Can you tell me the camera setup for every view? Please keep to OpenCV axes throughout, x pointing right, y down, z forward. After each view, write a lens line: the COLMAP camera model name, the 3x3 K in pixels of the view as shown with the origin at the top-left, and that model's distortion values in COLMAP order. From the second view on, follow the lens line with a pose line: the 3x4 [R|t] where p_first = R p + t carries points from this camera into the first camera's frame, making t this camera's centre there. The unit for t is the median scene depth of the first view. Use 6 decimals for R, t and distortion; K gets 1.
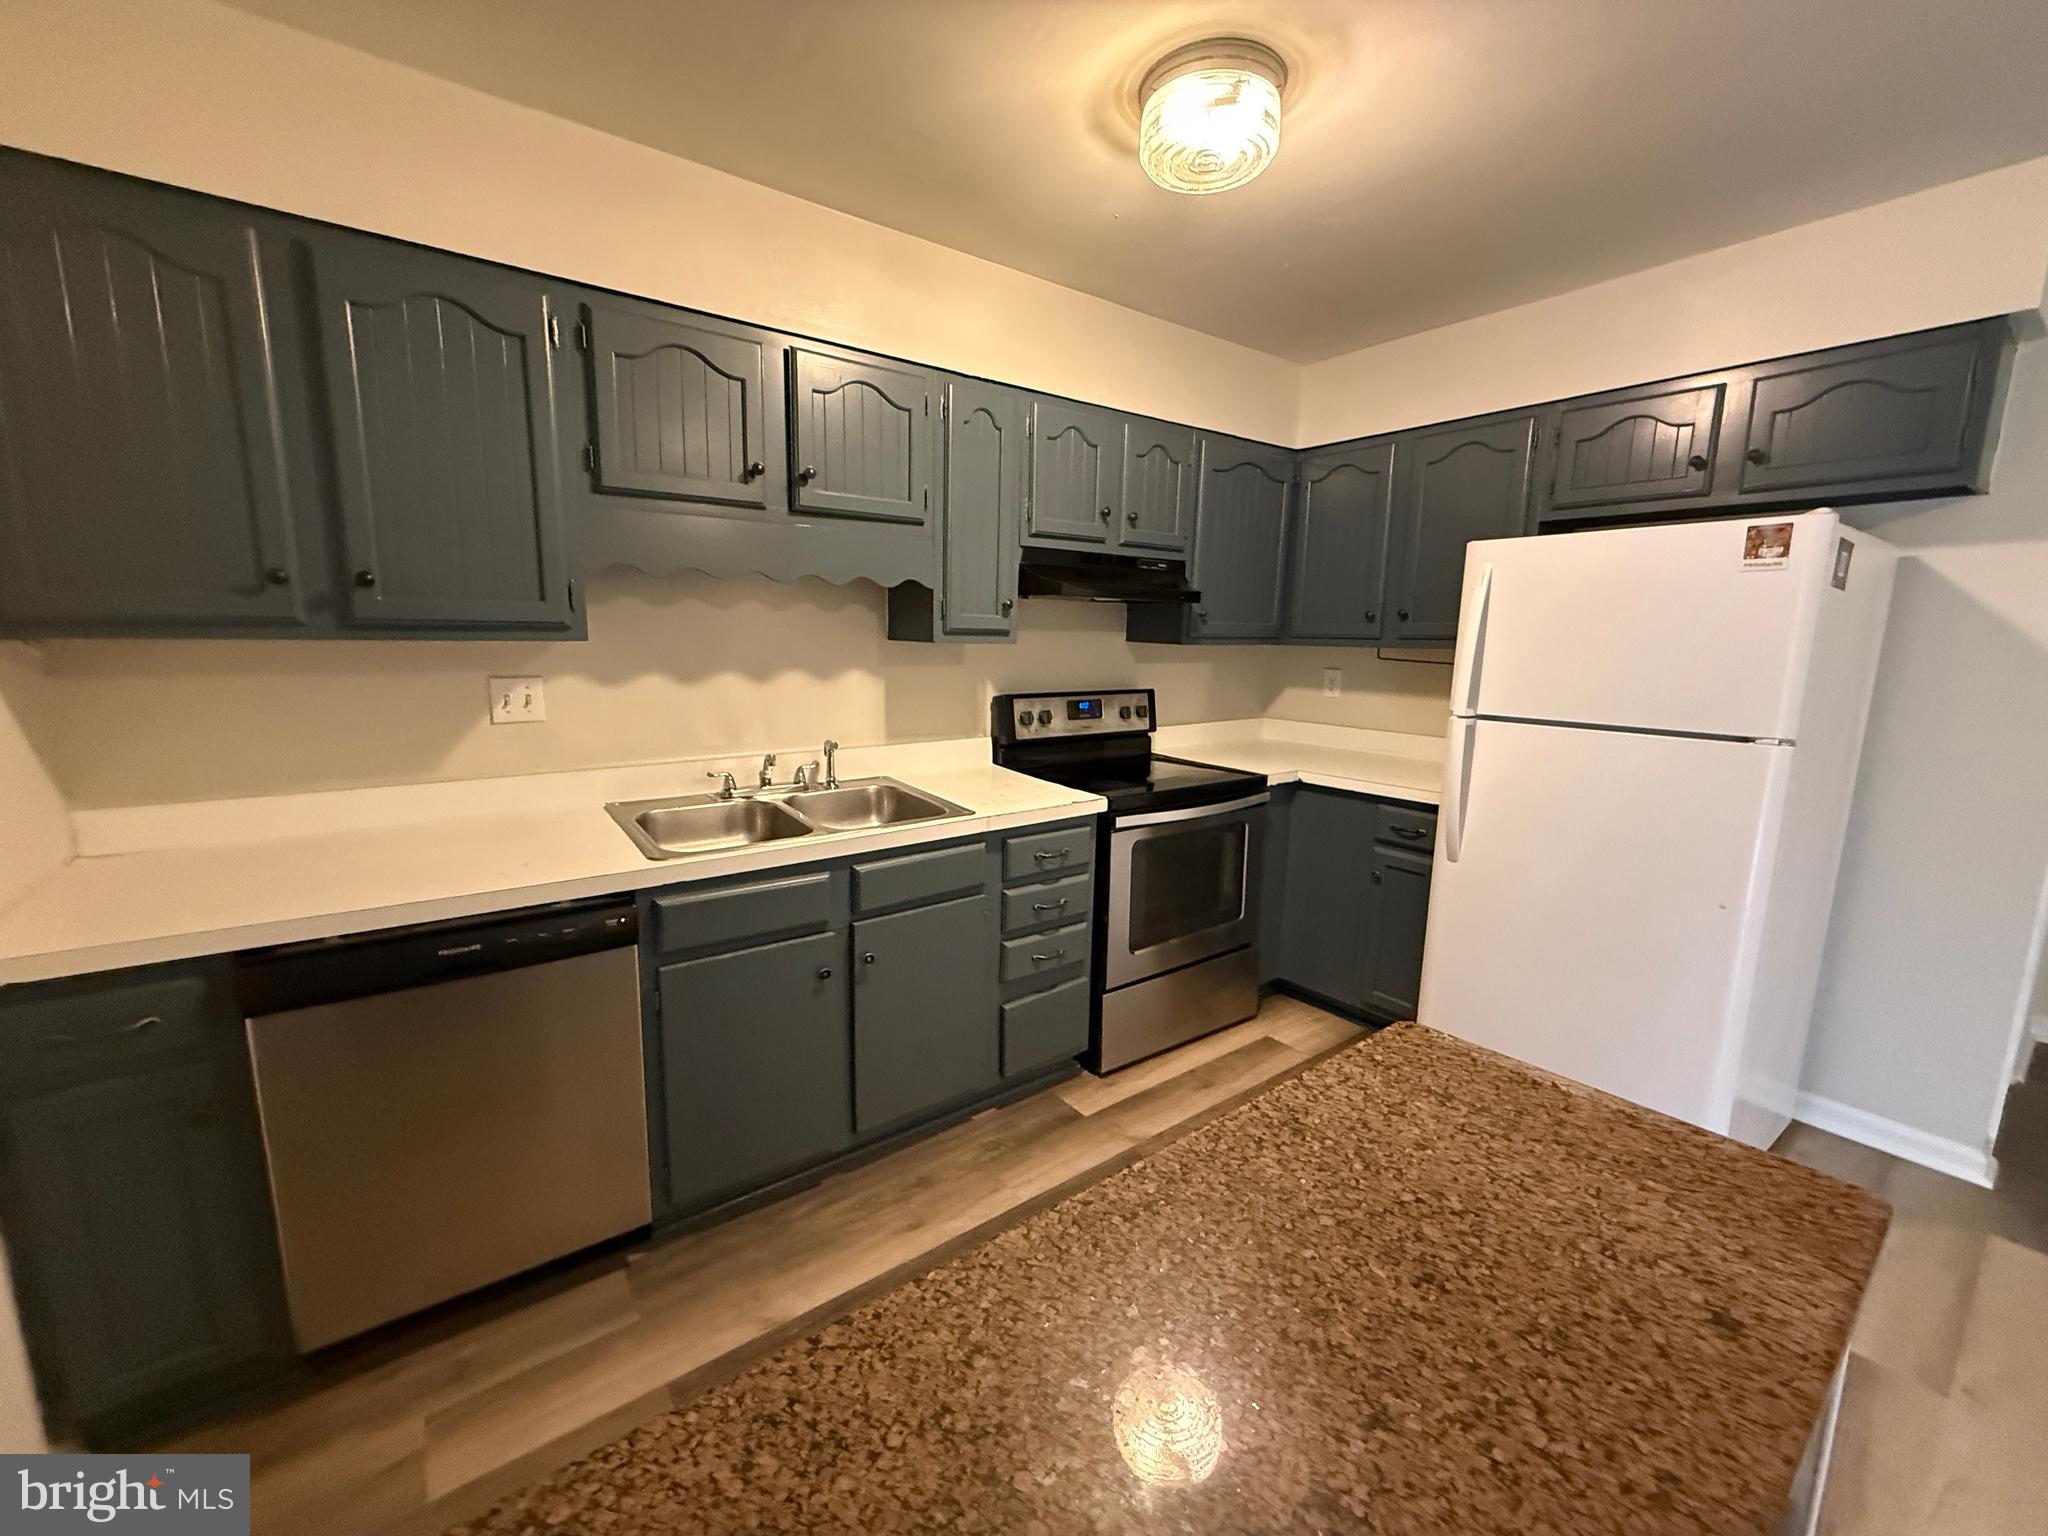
lens RADIAL K [[815.1, 0, 1018.4], [0, 815.1, 766.1], [0, 0, 1]] dist [0.000564, -0.000225]
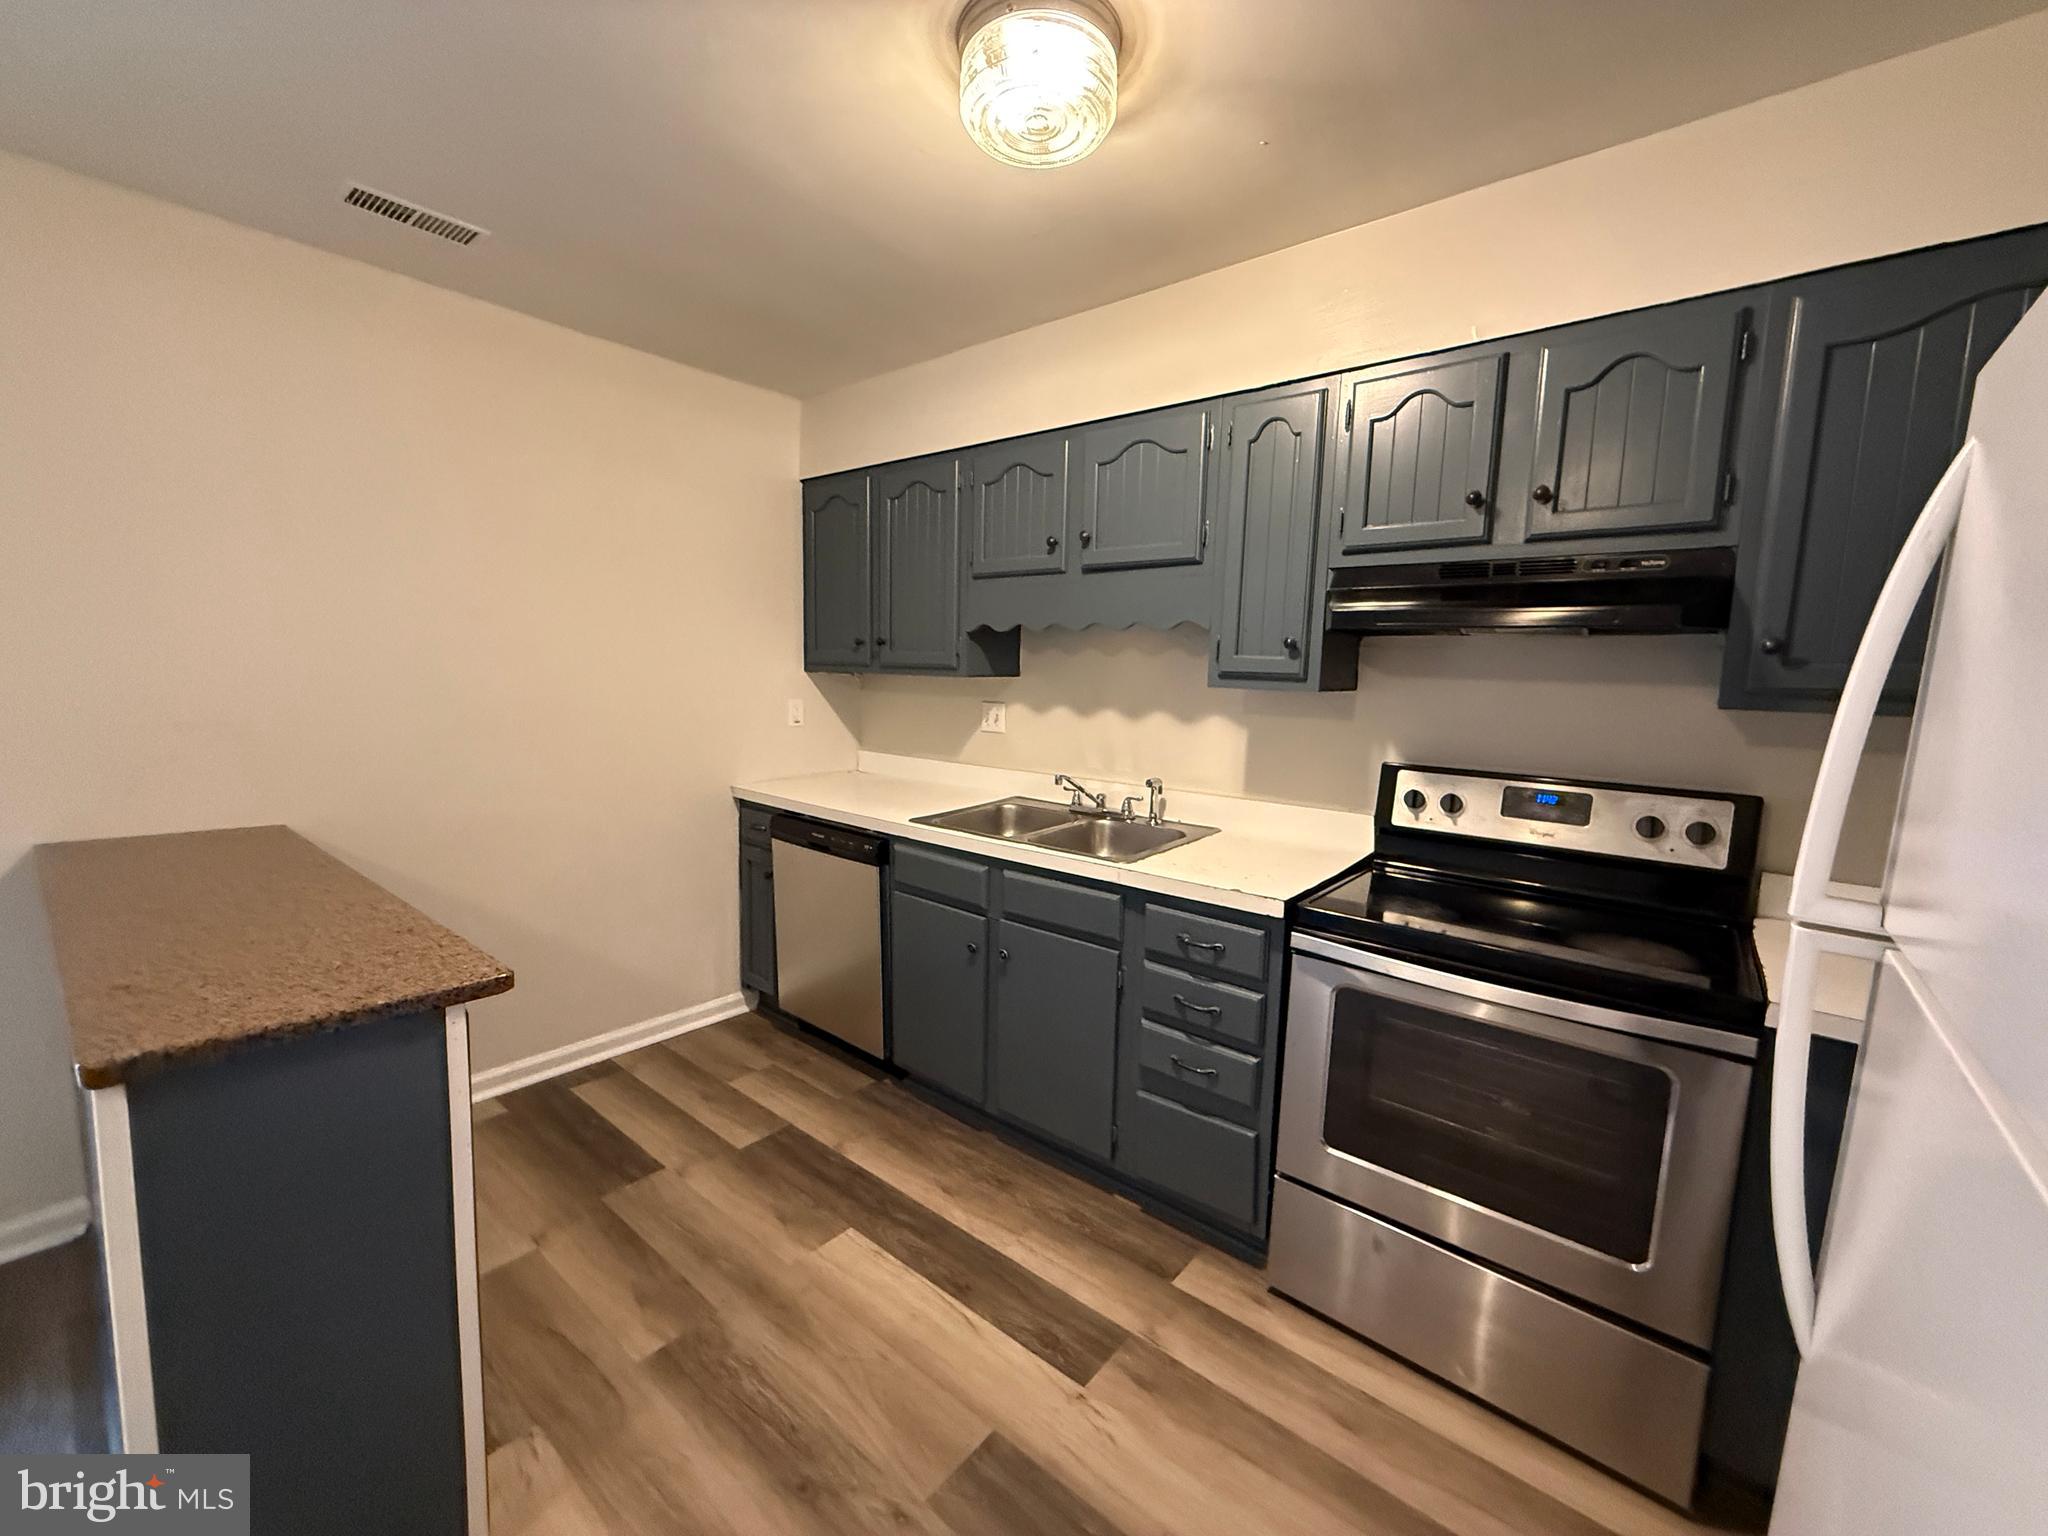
lens RADIAL K [[815.1, 0, 1018.4], [0, 815.1, 766.1], [0, 0, 1]] dist [0.000564, -0.000225]
pose [[0.242989, 0.105307, -0.964296, 0.773624], [-0.184958, 0.980882, 0.060511, -0.082475], [0.952233, 0.163651, 0.257820, 0.591448]]
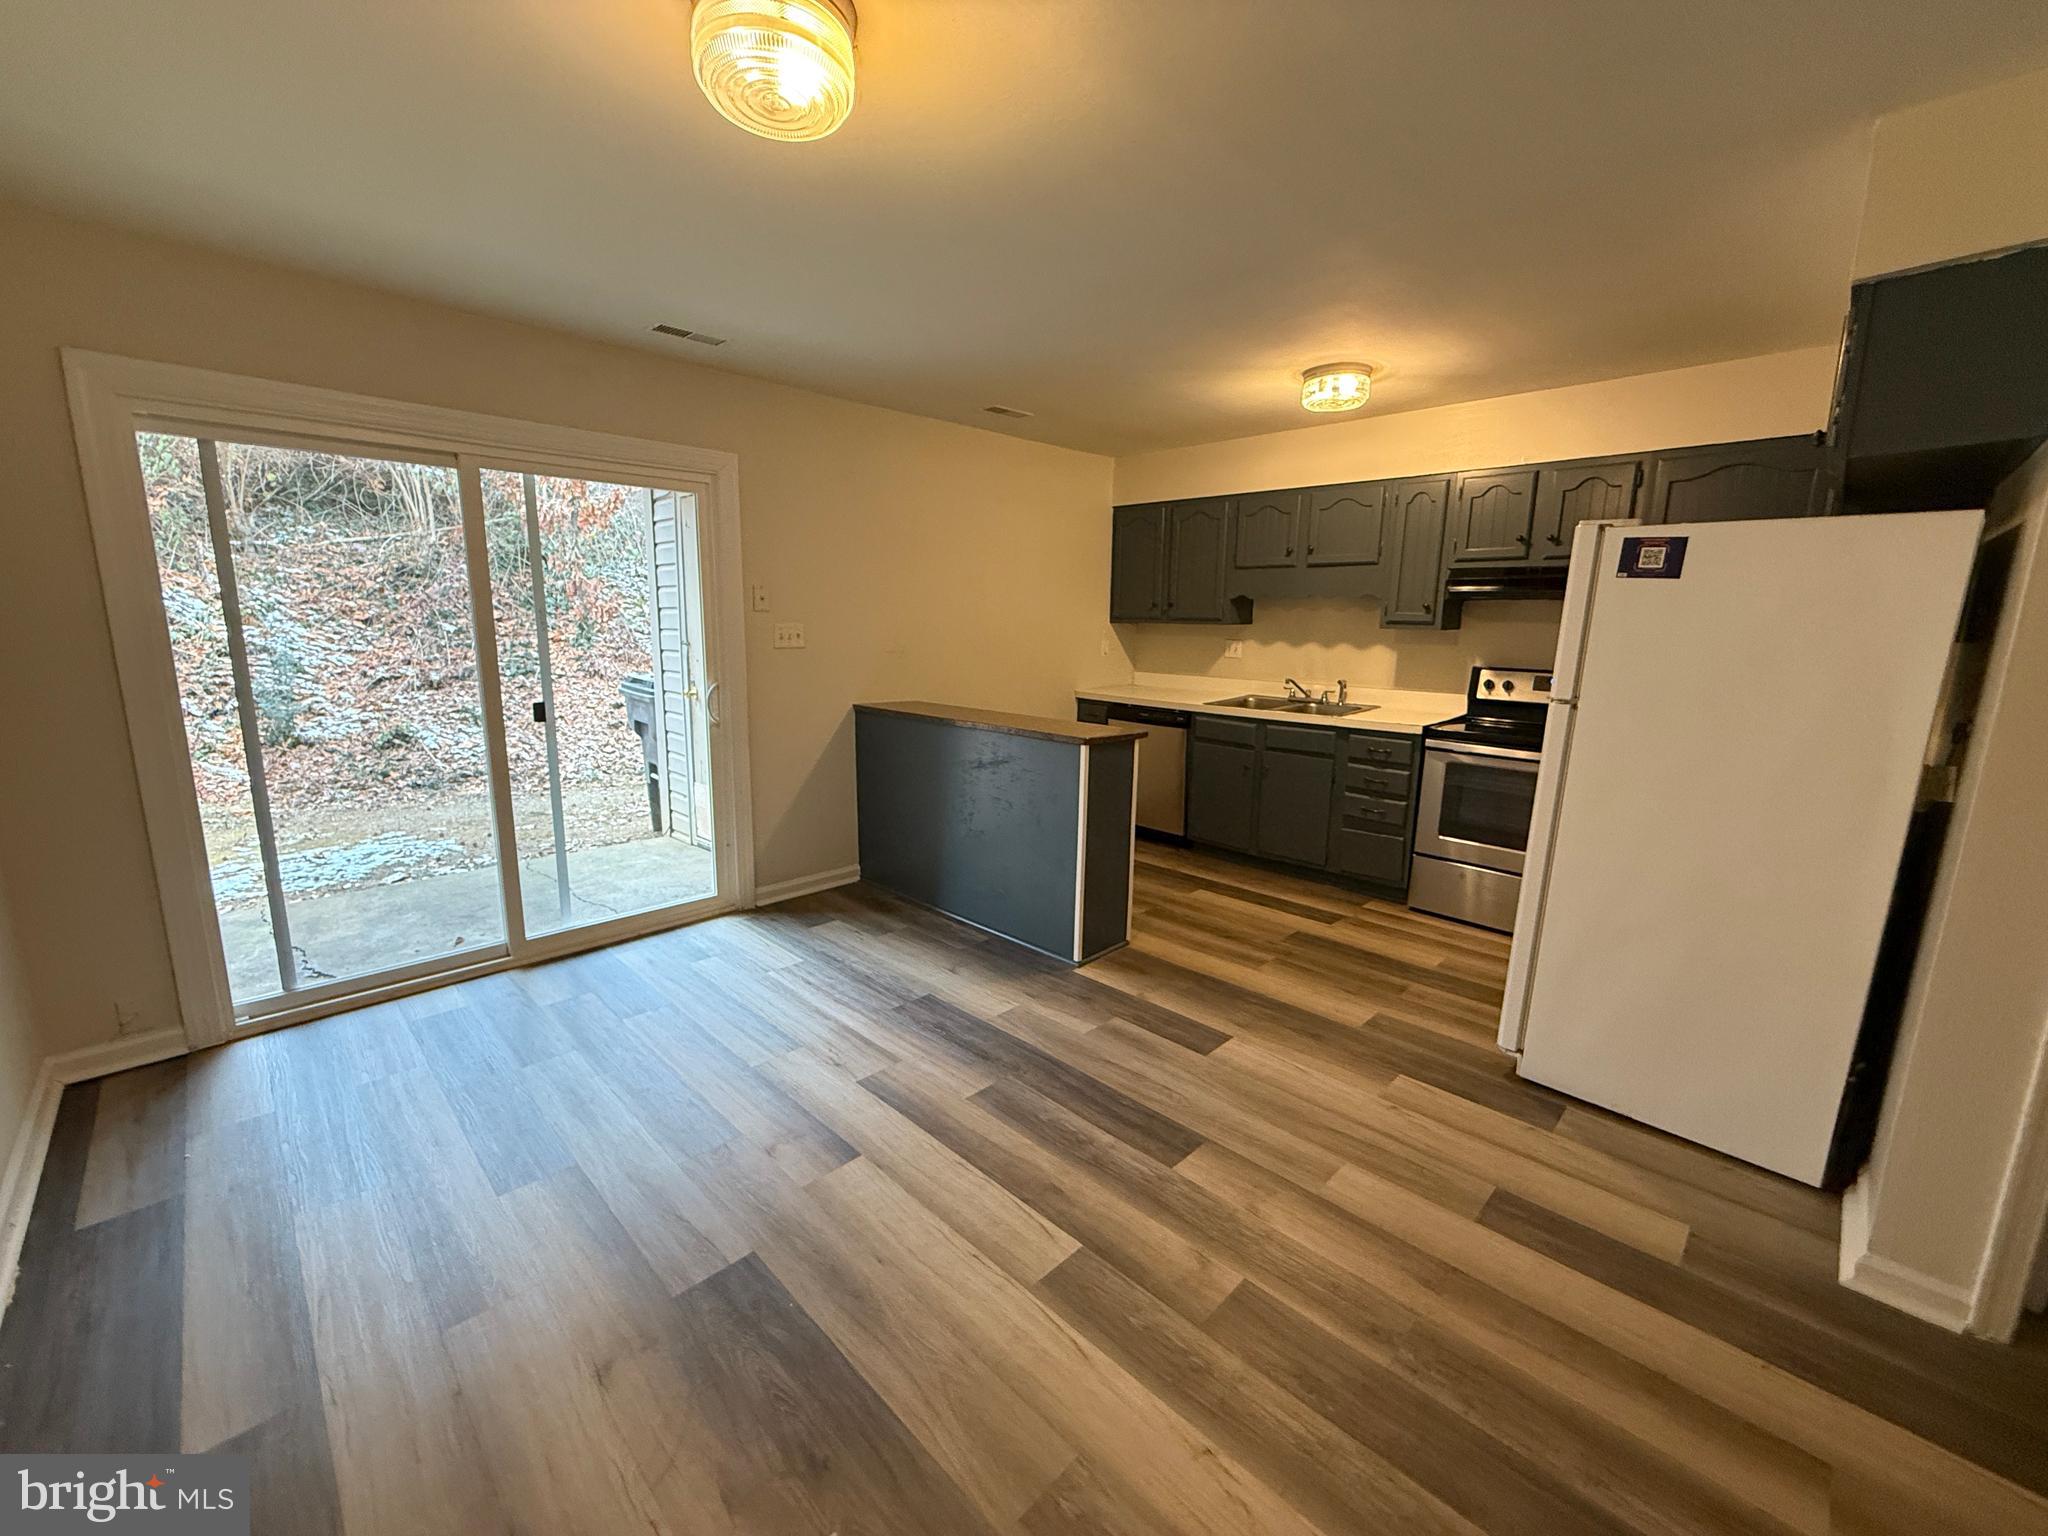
lens RADIAL K [[815.1, 0, 1018.4], [0, 815.1, 766.1], [0, 0, 1]] dist [0.000564, -0.000225]
pose [[0.146038, 0.166849, -0.975107, 1.635482], [-0.177231, 0.974141, 0.140140, 0.033644], [0.973274, 0.152353, 0.171833, -0.036289]]
